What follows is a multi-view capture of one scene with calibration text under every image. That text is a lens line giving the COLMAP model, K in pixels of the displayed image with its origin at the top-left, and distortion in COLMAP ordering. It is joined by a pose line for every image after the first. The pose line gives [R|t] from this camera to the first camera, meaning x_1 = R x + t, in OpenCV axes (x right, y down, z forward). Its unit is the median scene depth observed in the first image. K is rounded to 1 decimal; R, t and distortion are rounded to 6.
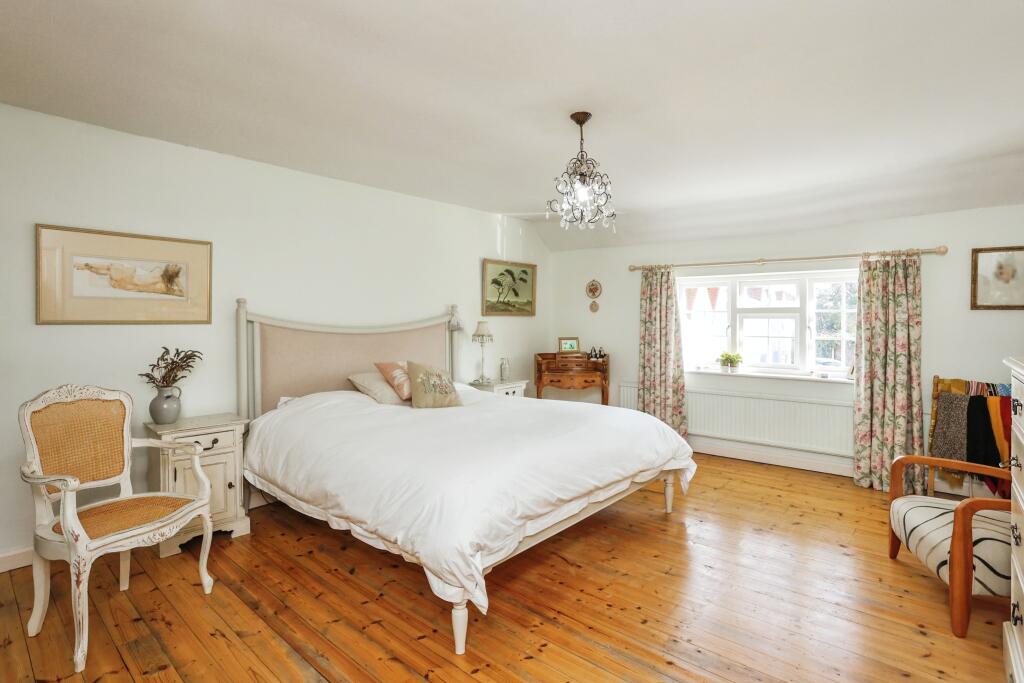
lens RADIAL K [[546.7, 0, 512.0], [0, 546.7, 341.5], [0, 0, 1]] dist [-0.000278, -0.000102]
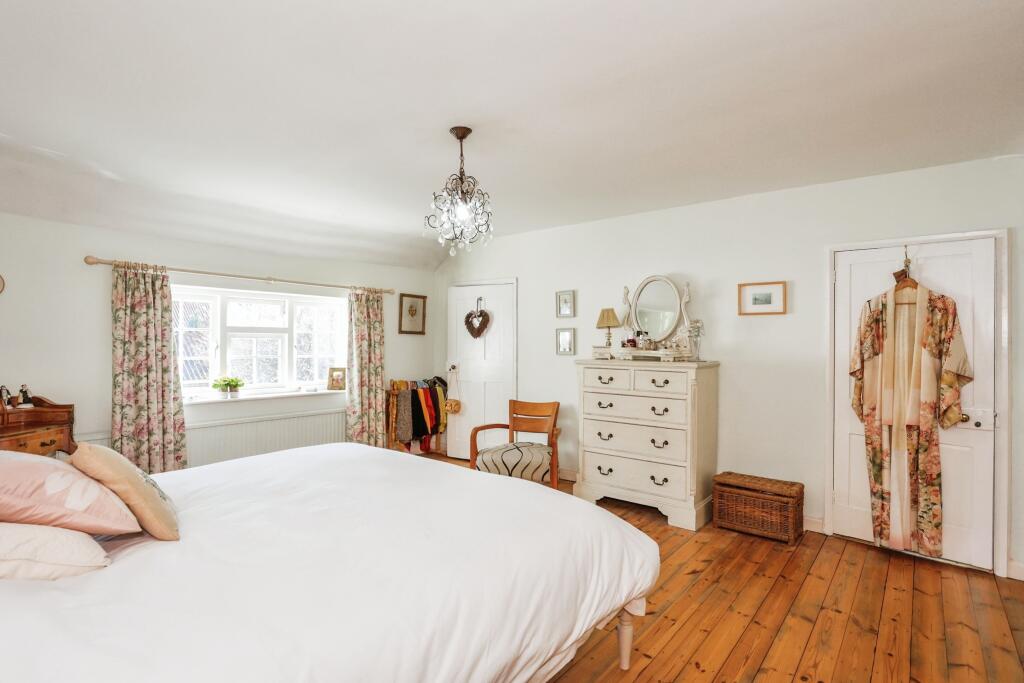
lens RADIAL K [[528.6, 0, 512.0], [0, 528.6, 341.5], [0, 0, 1]] dist [0.000321, 0.000089]
pose [[-0.034118, -0.006934, 0.999394, -0.583301], [0.028213, 0.999571, 0.007898, -0.036152], [-0.999020, 0.028465, -0.033908, 0.695245]]
